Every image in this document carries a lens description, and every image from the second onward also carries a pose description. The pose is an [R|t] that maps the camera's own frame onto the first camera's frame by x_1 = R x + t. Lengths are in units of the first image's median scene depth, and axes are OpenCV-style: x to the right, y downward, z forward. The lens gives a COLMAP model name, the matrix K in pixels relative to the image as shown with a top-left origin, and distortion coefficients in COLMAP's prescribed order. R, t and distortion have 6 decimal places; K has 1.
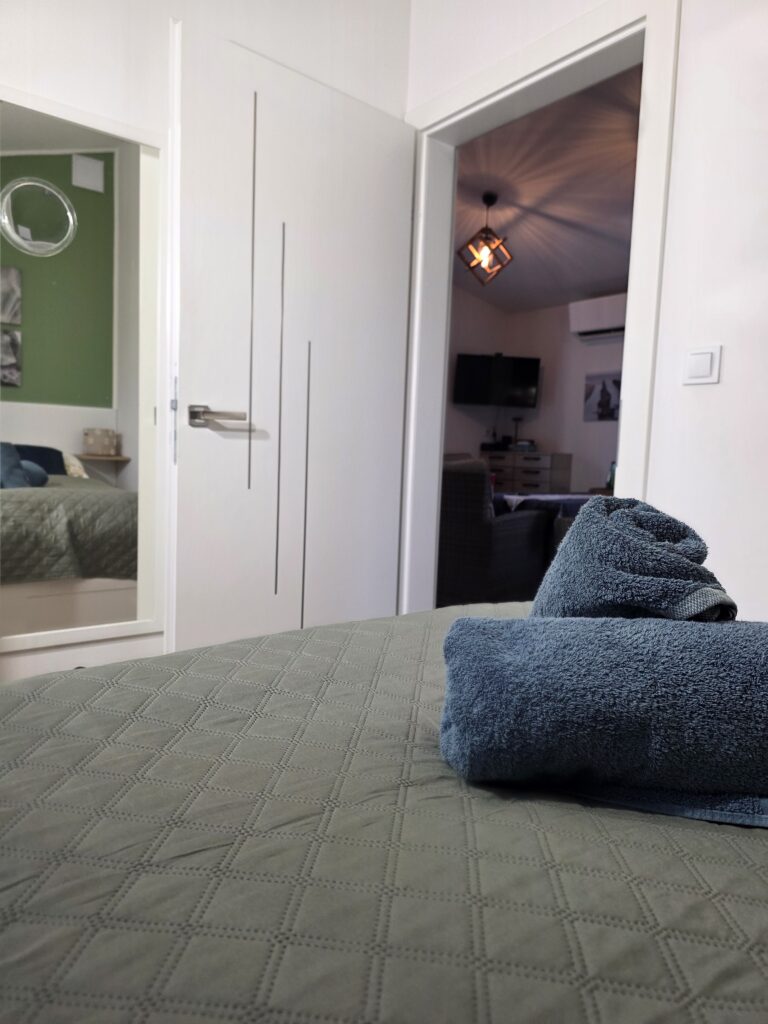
lens RADIAL K [[687.3, 0, 383.9], [0, 687.3, 511.4], [0, 0, 1]] dist [0.001930, 0.000318]
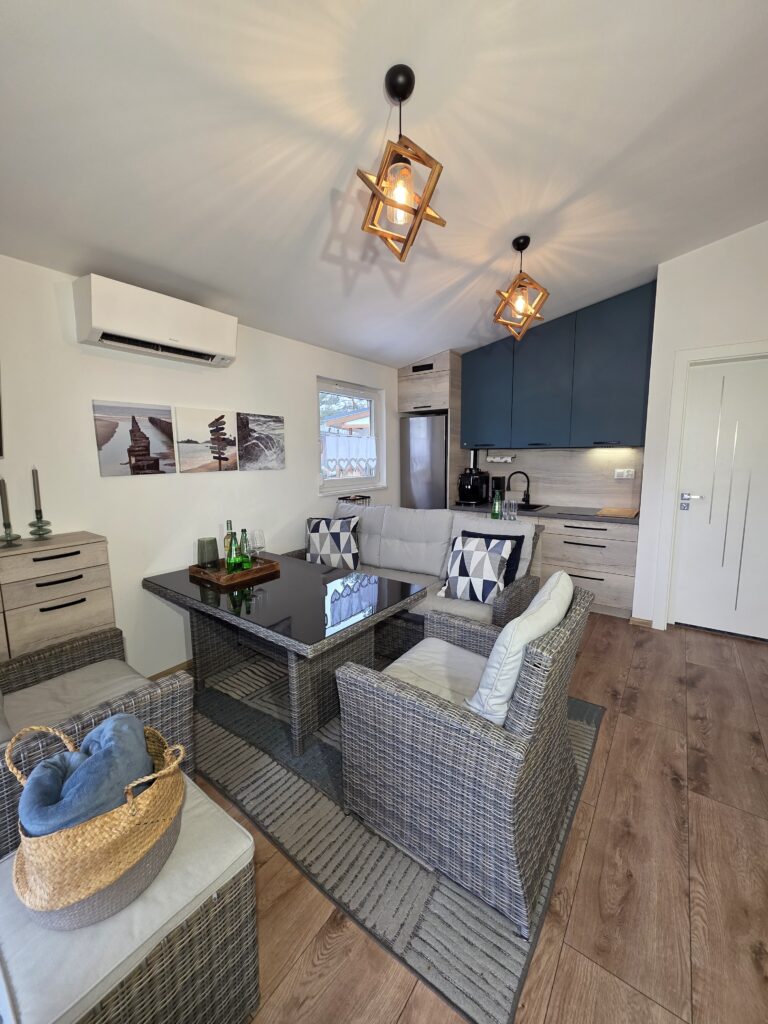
lens RADIAL K [[404.9, 0, 387.0], [0, 404.9, 510.1], [0, 0, 1]] dist [-0.002272, 0.000197]
pose [[-0.268812, -0.167566, 0.948505, -0.138628], [0.085594, 0.976699, 0.196804, -0.156046], [-0.959382, 0.134089, -0.248206, 0.865084]]
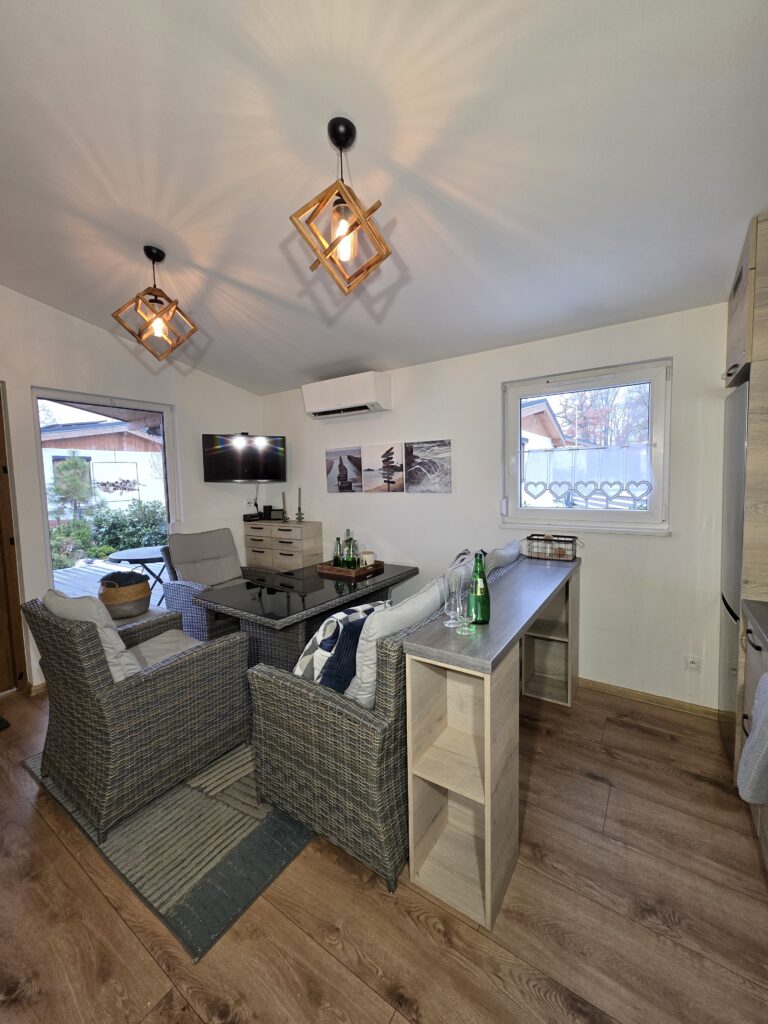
lens RADIAL K [[404.9, 0, 386.1], [0, 404.9, 510.7], [0, 0, 1]] dist [-0.002272, 0.000197]
pose [[0.952370, -0.085043, 0.292846, 0.191858], [0.088461, 0.996078, 0.001577, -0.098042], [-0.291831, 0.024404, 0.956158, 0.362965]]
